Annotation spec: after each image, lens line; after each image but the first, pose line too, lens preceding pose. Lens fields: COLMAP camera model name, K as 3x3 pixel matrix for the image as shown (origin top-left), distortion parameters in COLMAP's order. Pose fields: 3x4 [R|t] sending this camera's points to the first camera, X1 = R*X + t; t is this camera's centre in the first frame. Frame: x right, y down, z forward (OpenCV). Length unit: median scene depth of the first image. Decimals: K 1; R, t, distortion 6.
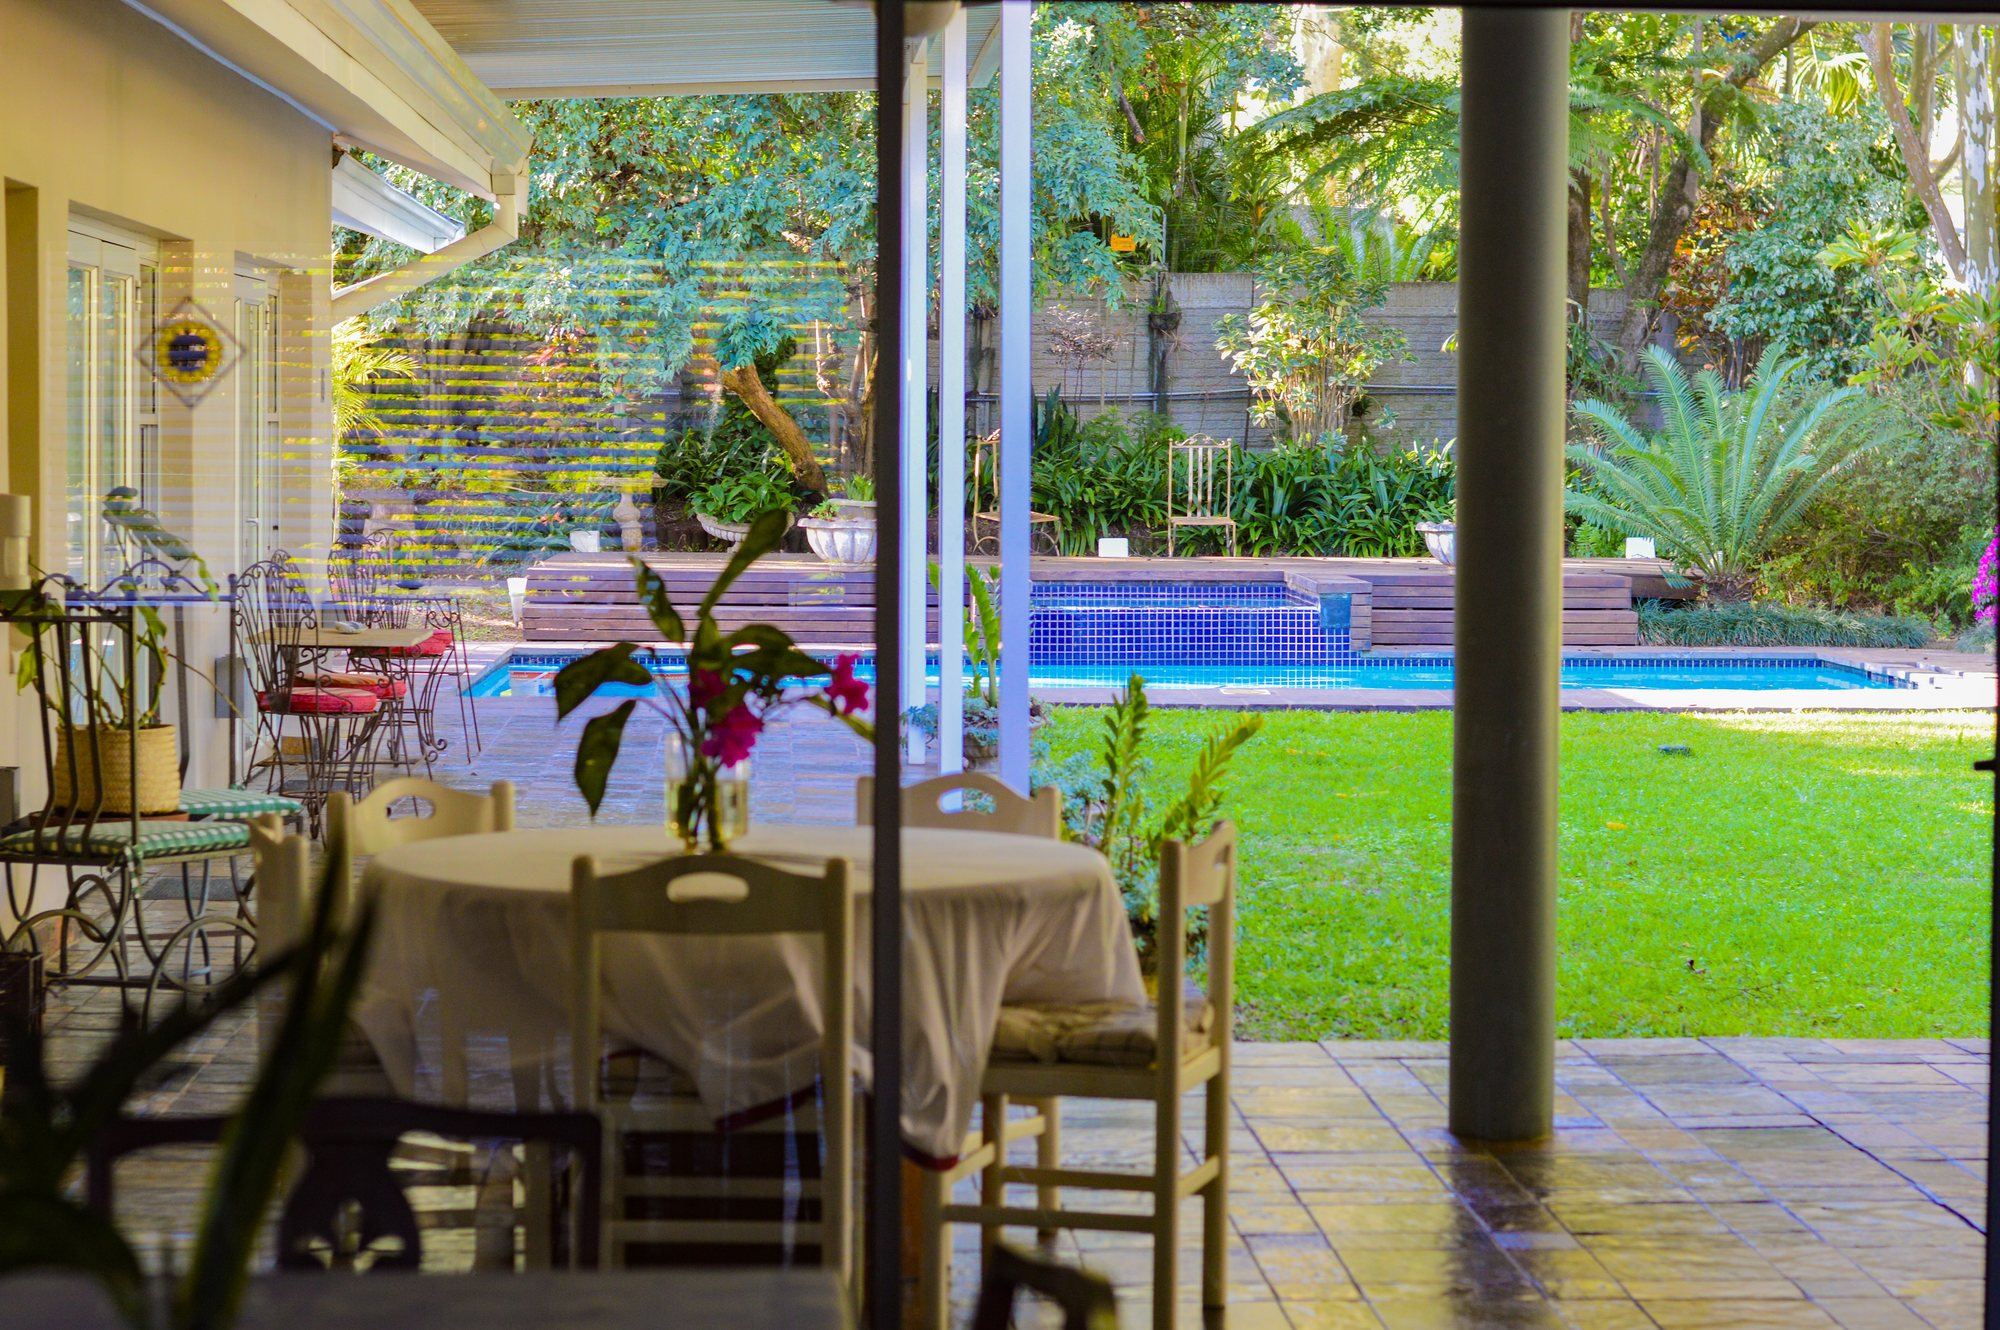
lens RADIAL K [[4763.5, 0, 1000.0], [0, 4763.5, 665.0], [0, 0, 1]] dist [-0.009556, -0.264488]
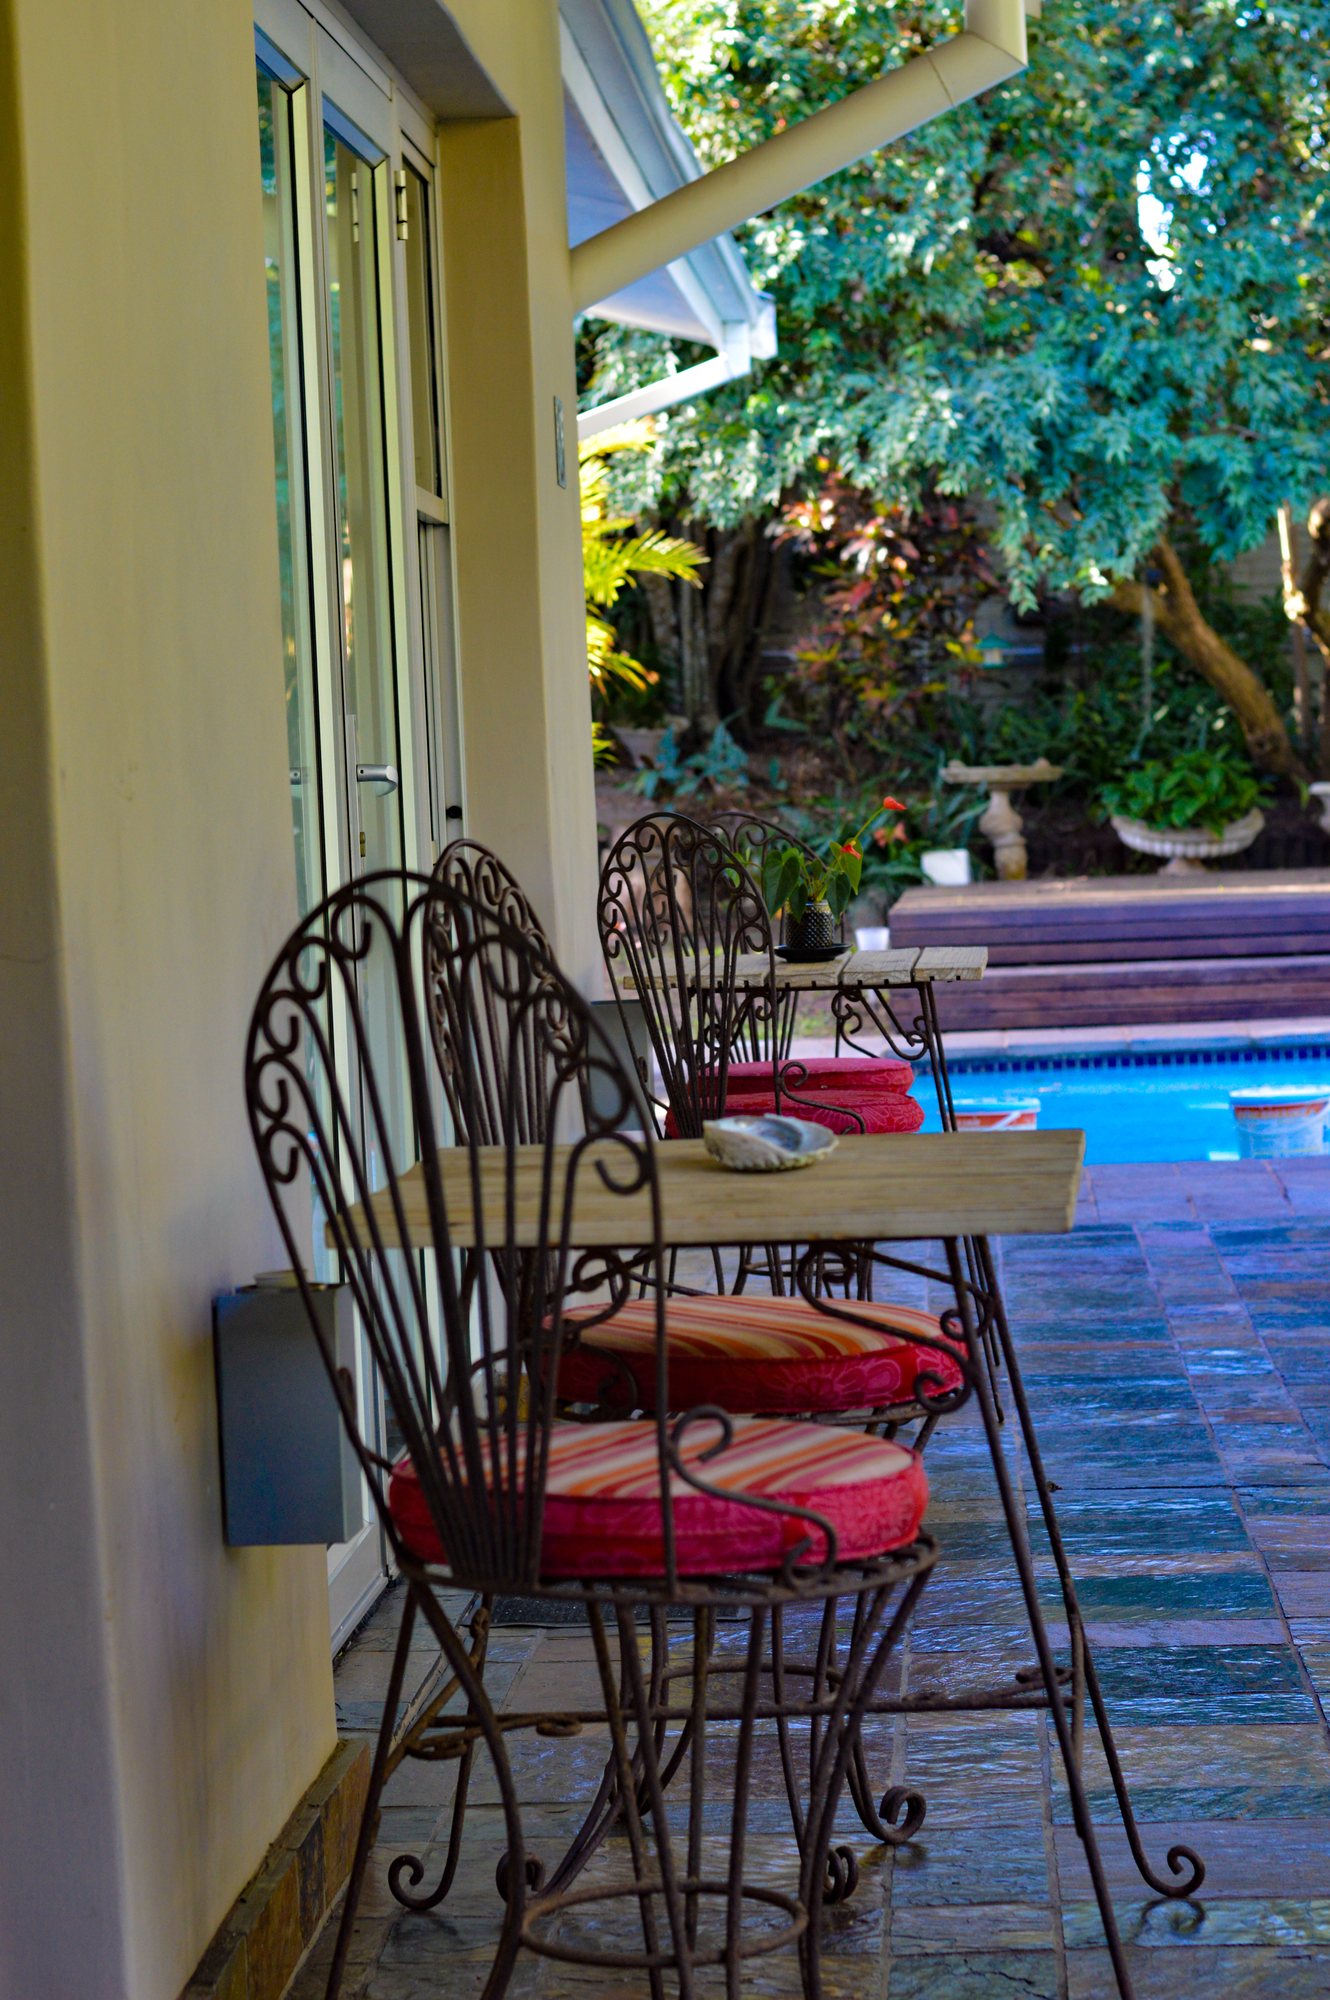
lens RADIAL K [[4763.5, 0, 665.0], [0, 4763.5, 1000.0], [0, 0, 1]] dist [-0.009556, -0.264488]
pose [[0.992948, -0.040835, -0.111299, -0.062016], [0.040559, 0.999166, -0.004739, -0.007617], [0.111400, 0.000191, 0.993776, 0.413109]]
